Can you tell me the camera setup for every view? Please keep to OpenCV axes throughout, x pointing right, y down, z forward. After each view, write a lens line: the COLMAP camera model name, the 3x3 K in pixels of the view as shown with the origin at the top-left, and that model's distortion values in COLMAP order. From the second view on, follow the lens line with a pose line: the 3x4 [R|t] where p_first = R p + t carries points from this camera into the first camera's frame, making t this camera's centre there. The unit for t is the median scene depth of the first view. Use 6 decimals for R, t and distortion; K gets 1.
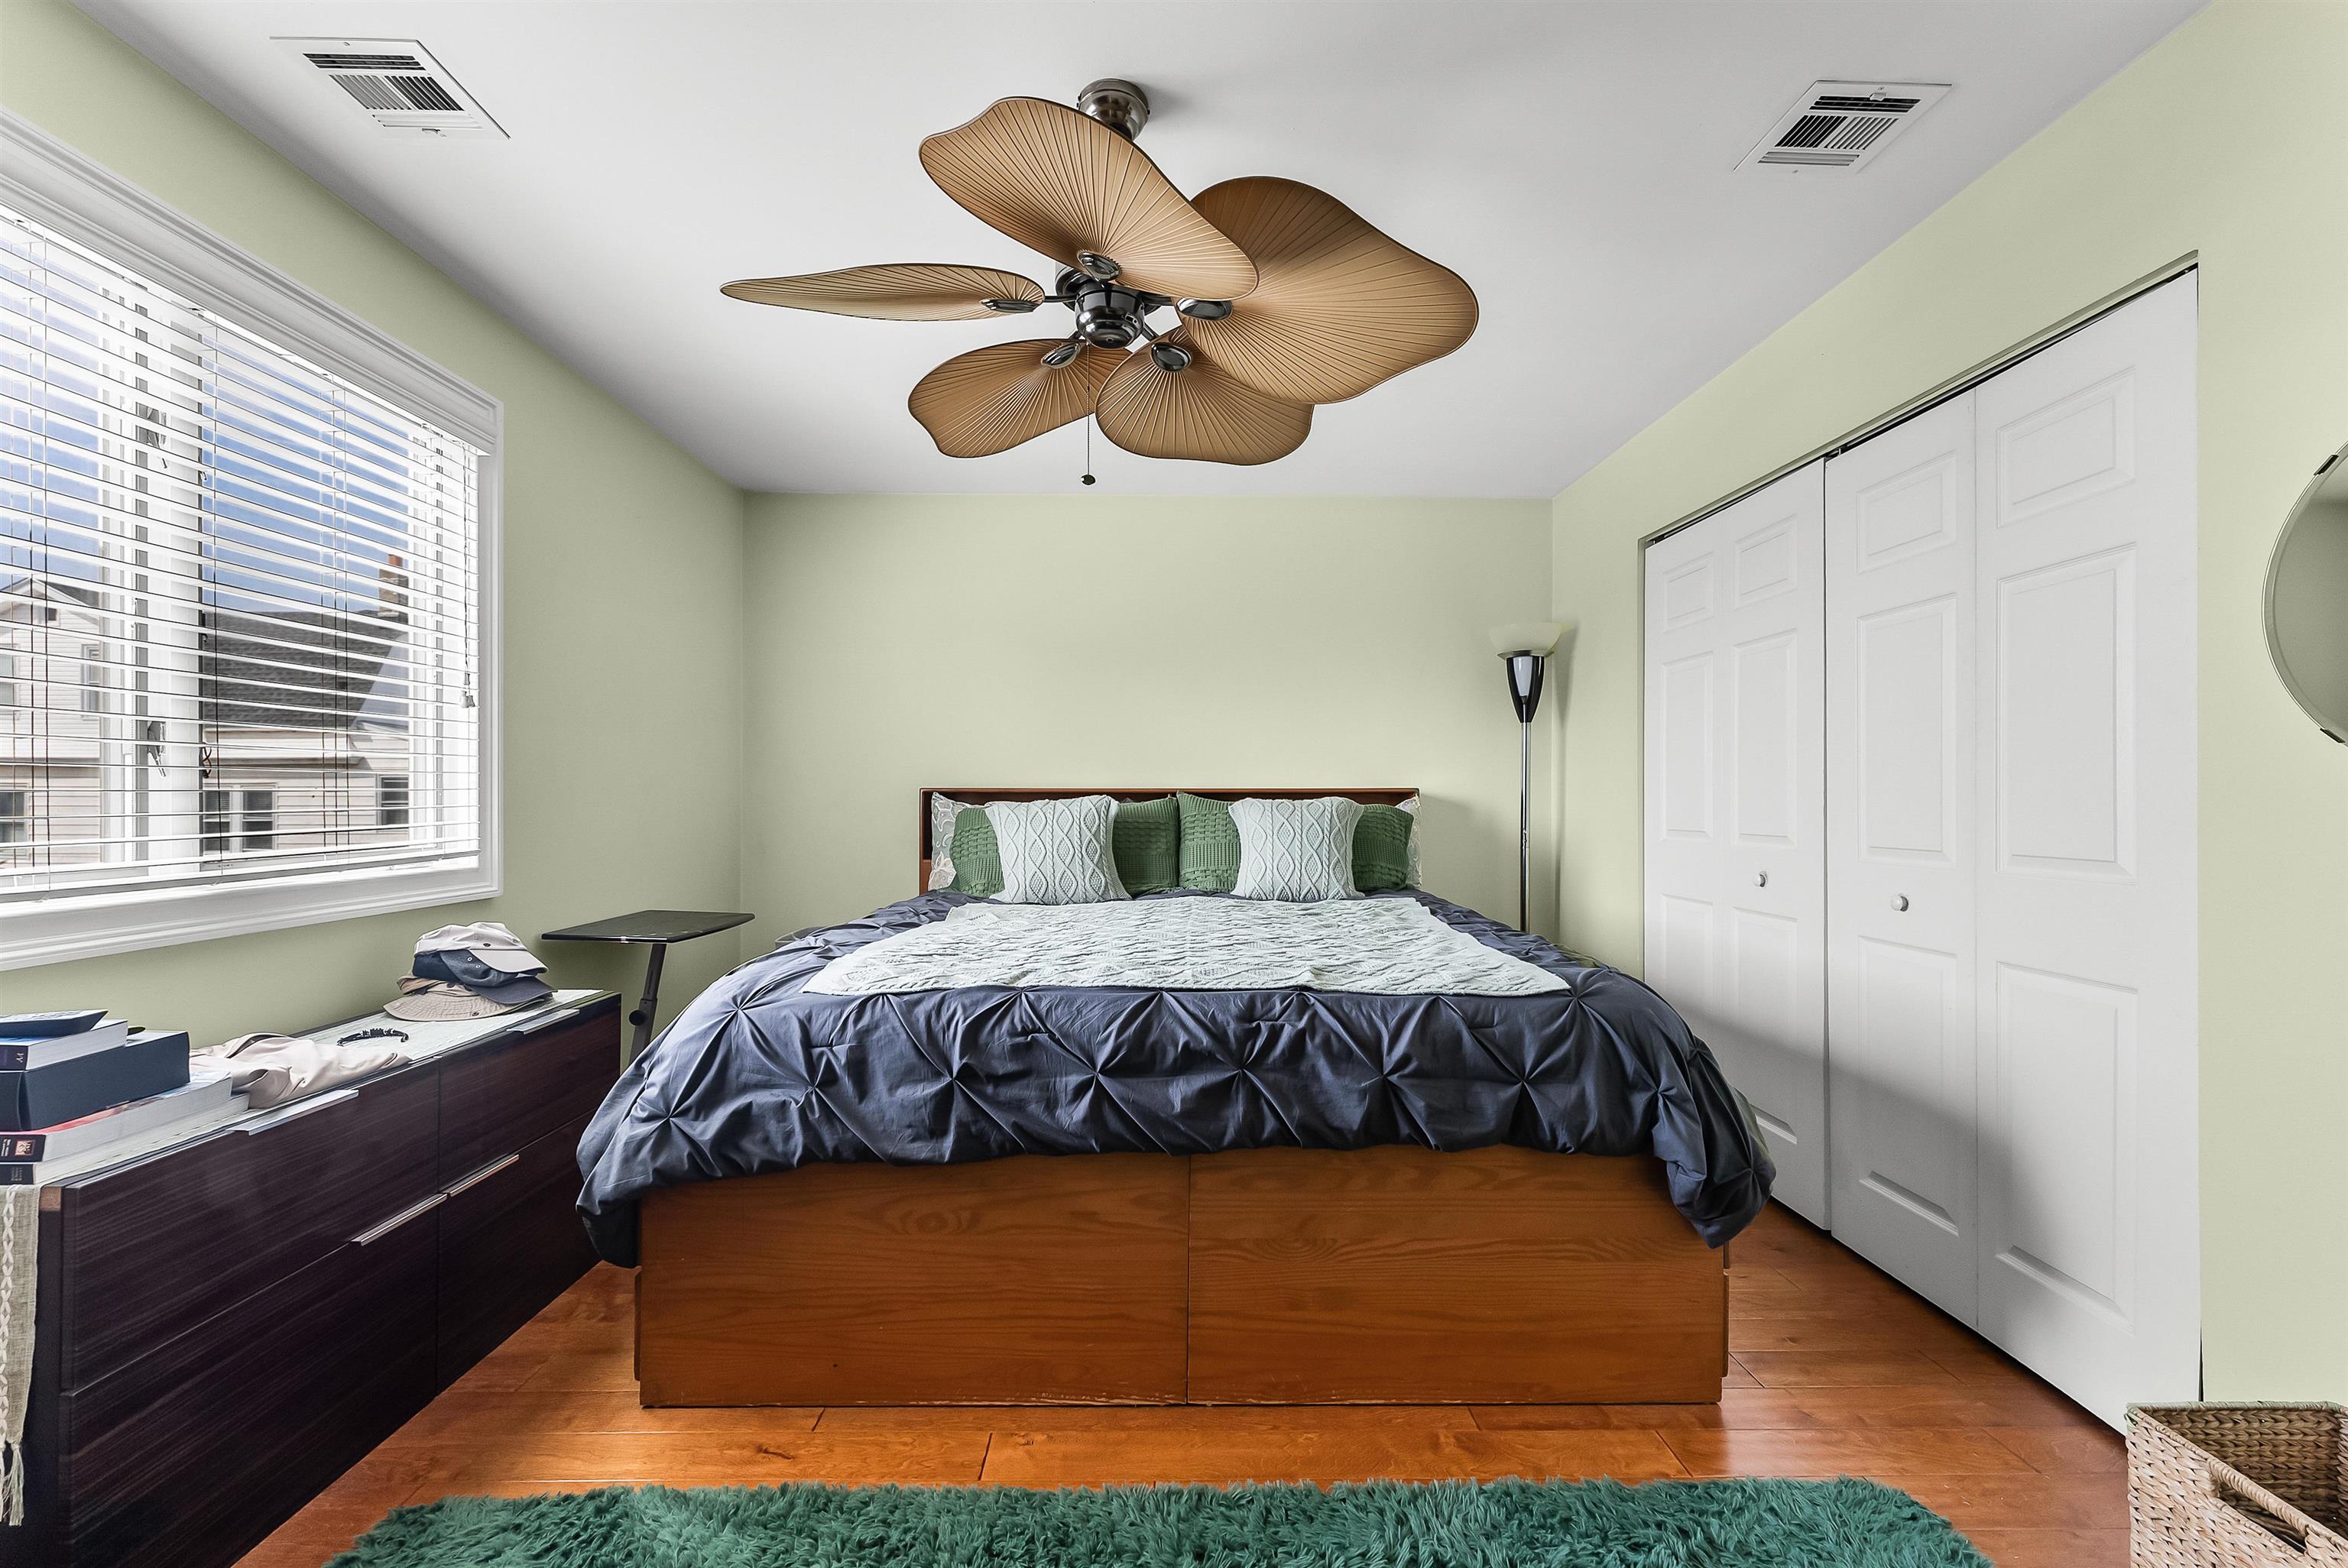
lens RADIAL K [[958.3, 0, 1181.1], [0, 958.3, 796.8], [0, 0, 1]] dist [0.000024, -0.000130]
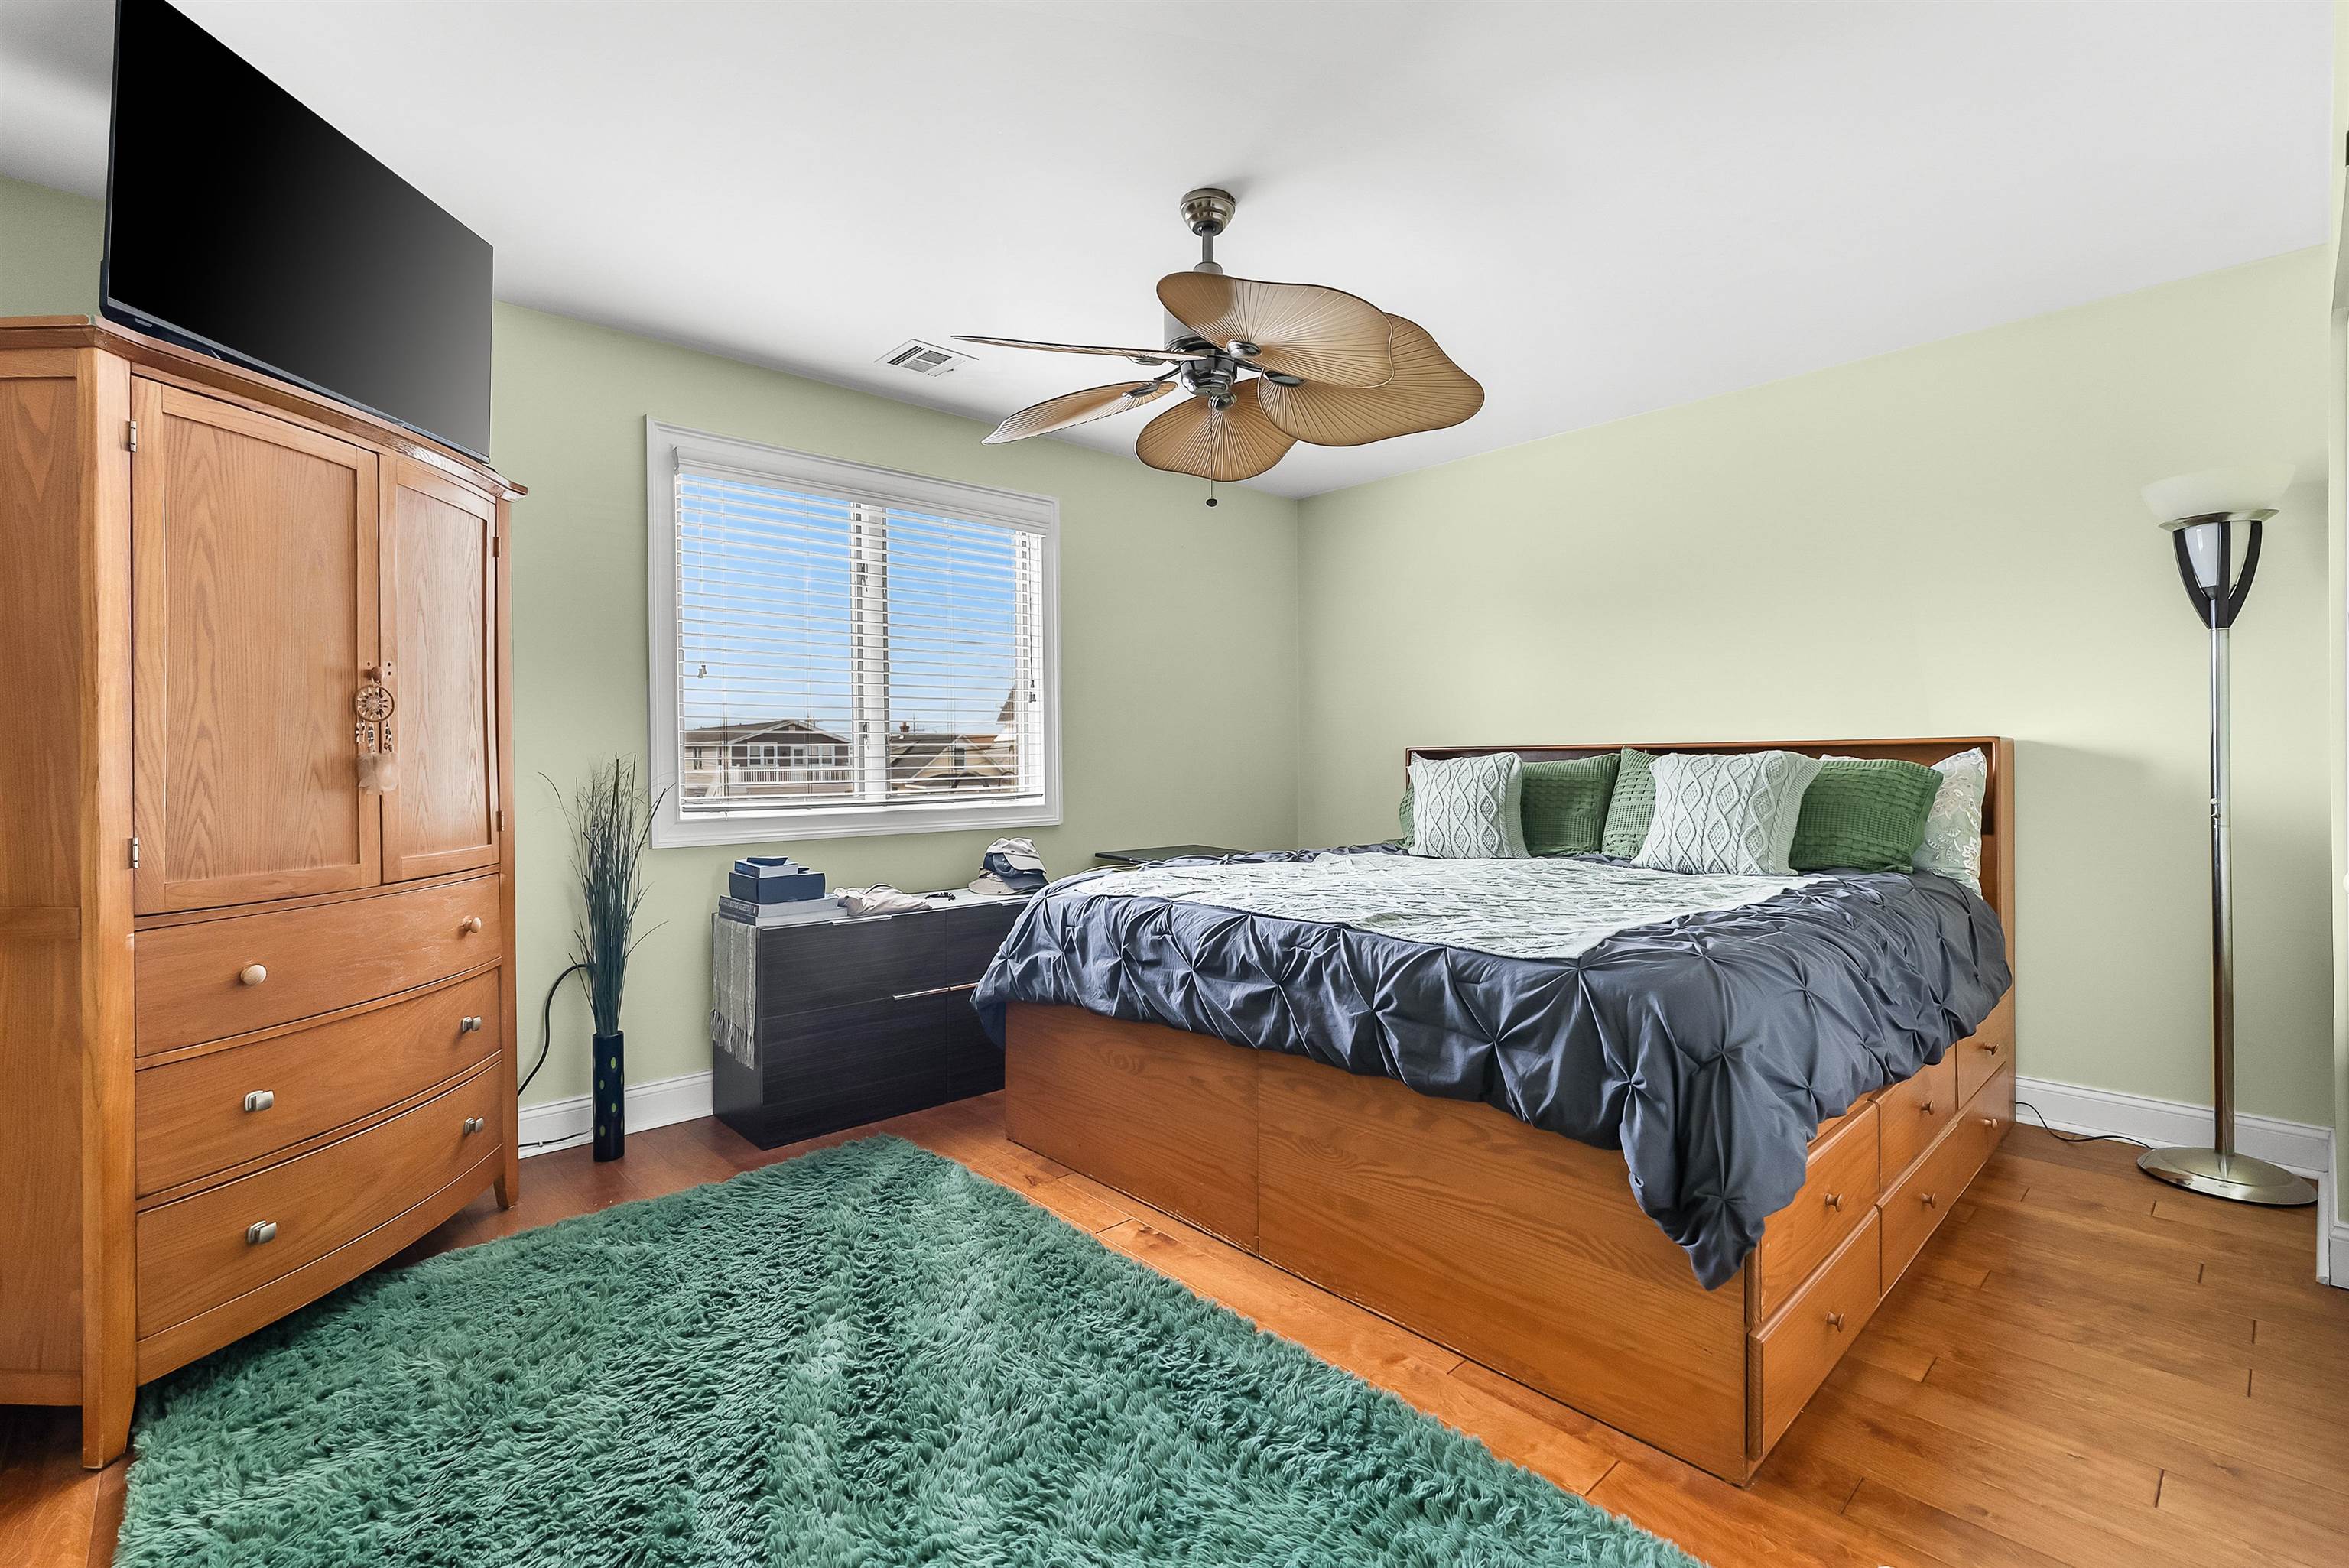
lens RADIAL K [[1052.1, 0, 1164.2], [0, 1052.1, 767.7], [0, 0, 1]] dist [-0.000427, -0.000085]
pose [[0.656384, -0.002535, -0.754422, 0.945131], [0.009731, 0.999940, 0.005106, 0.009451], [0.754364, -0.010692, 0.656369, 0.047611]]
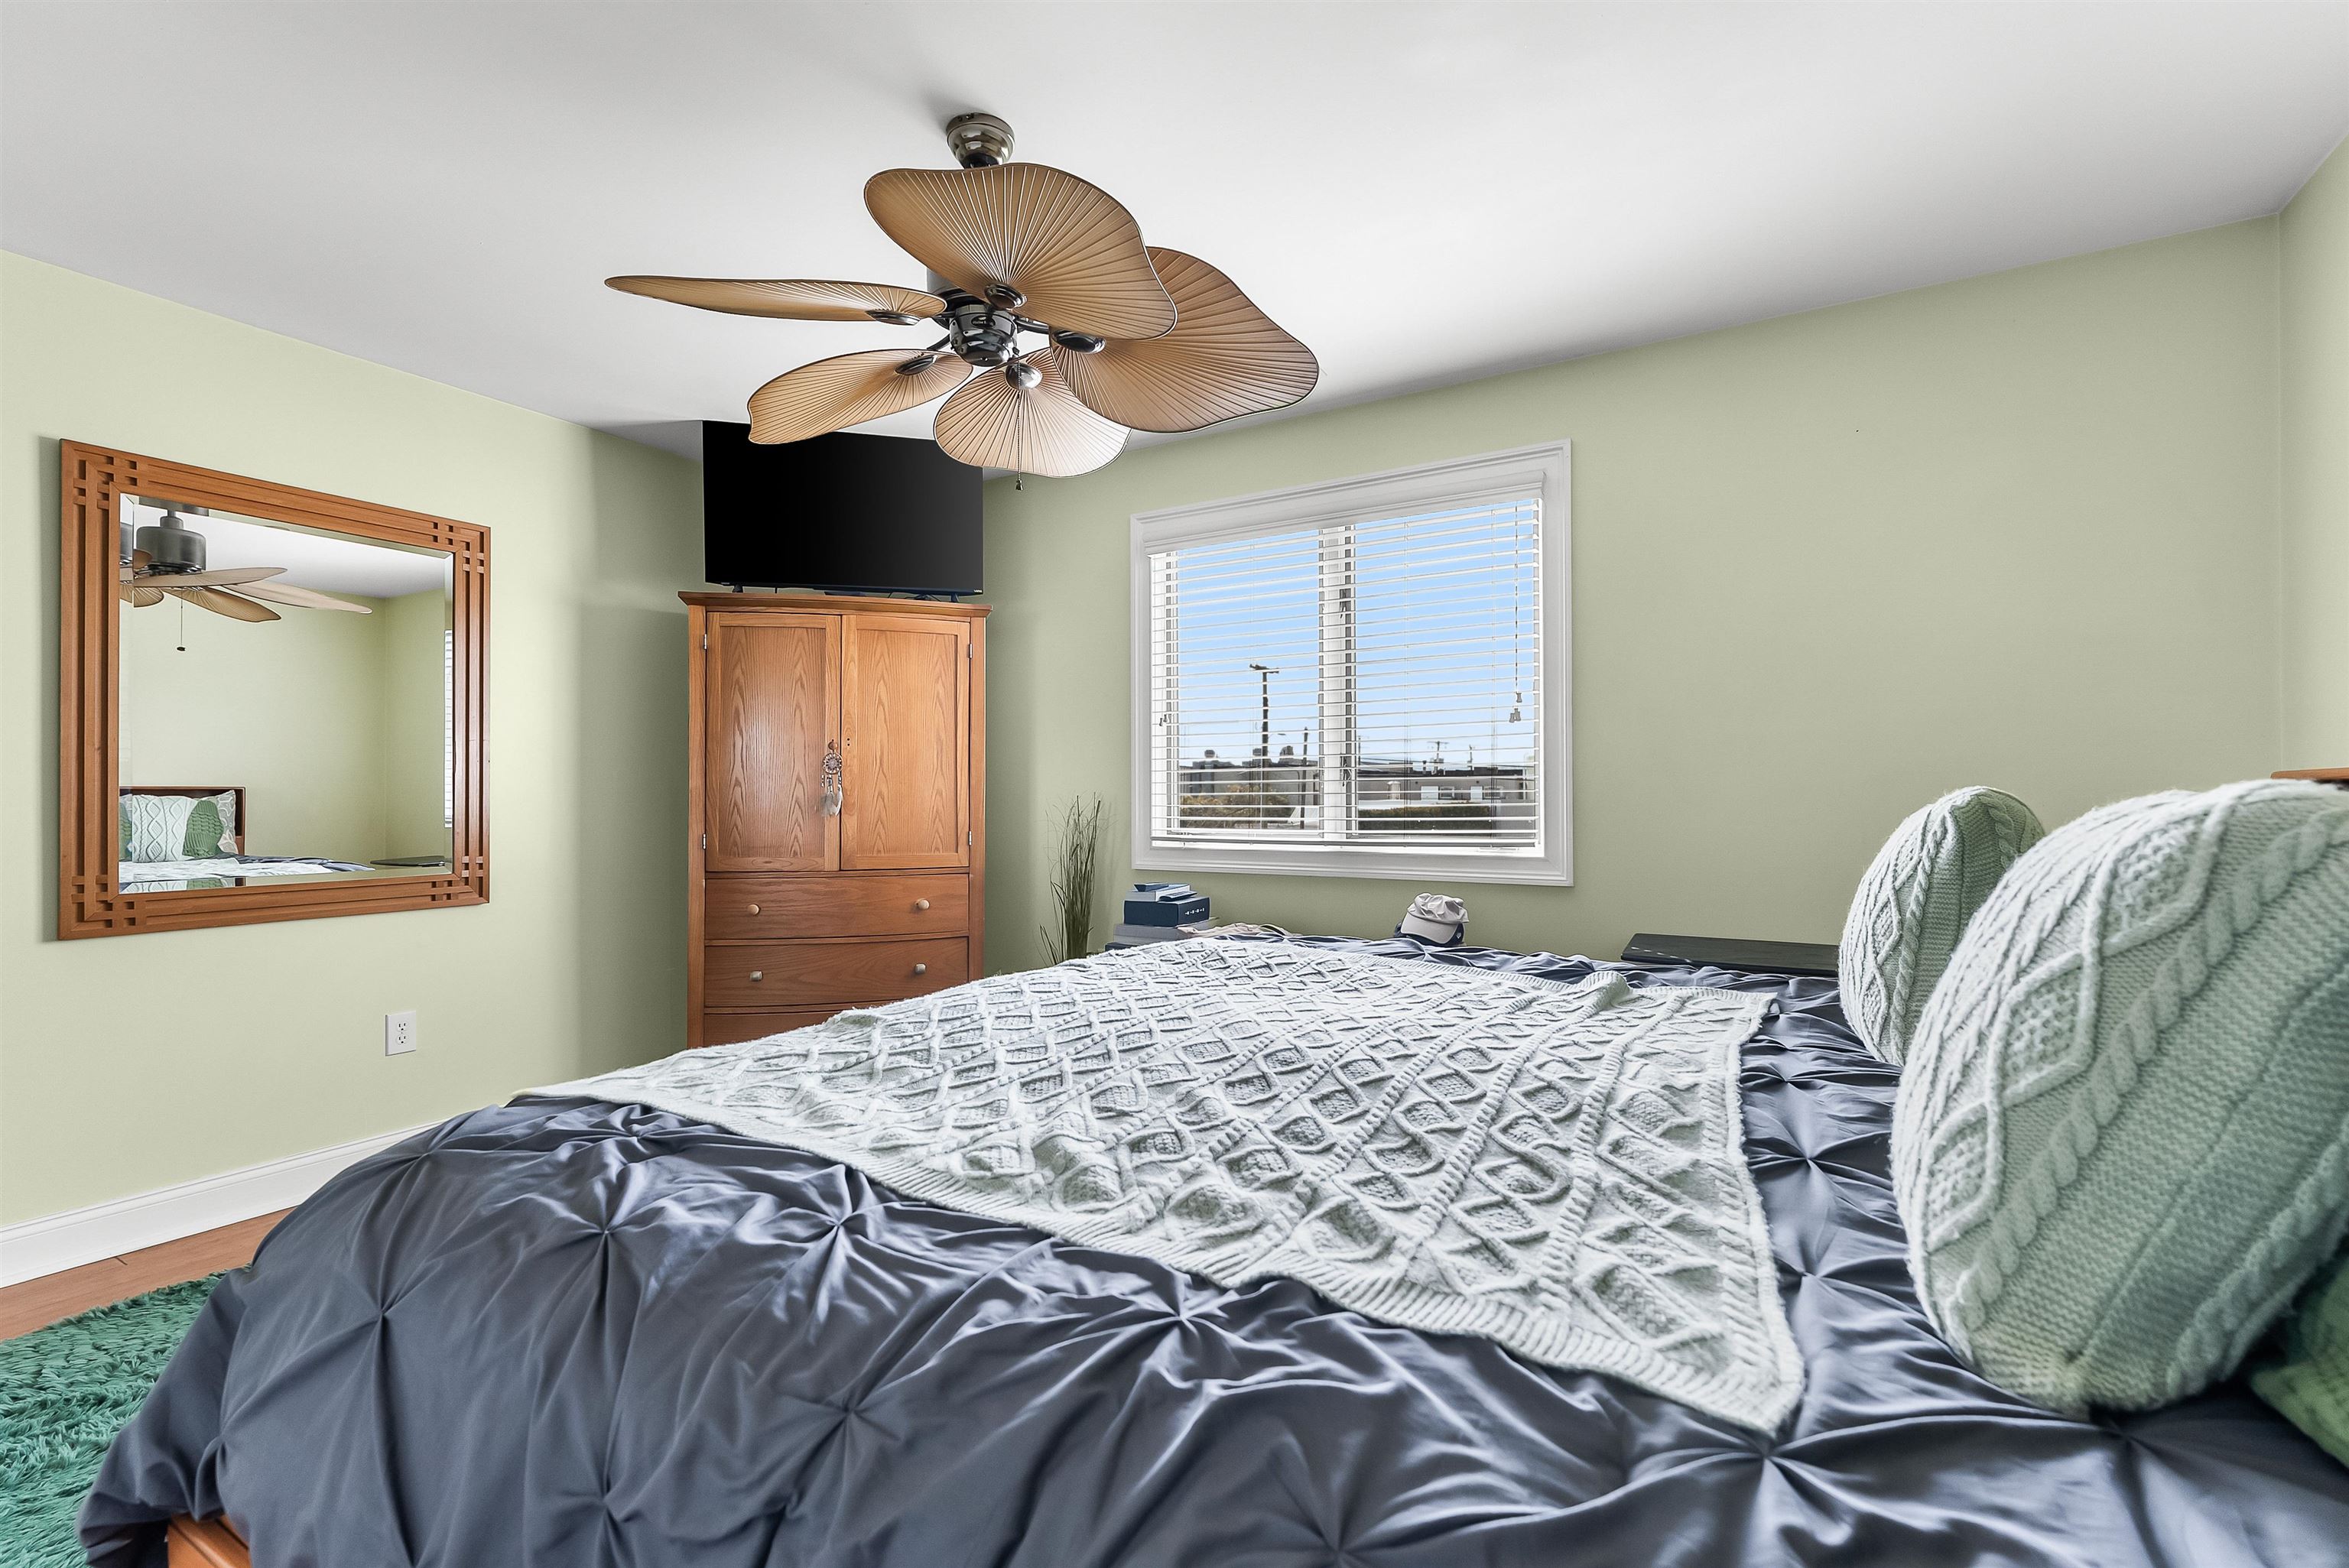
lens RADIAL K [[1052.1, 0, 1172.6], [0, 1052.1, 790.3], [0, 0, 1]] dist [-0.000427, -0.000085]
pose [[-0.534435, -0.012947, -0.845110, 0.816822], [-0.000544, 0.999888, -0.014973, 0.018748], [0.845209, -0.007542, -0.534382, 1.837076]]
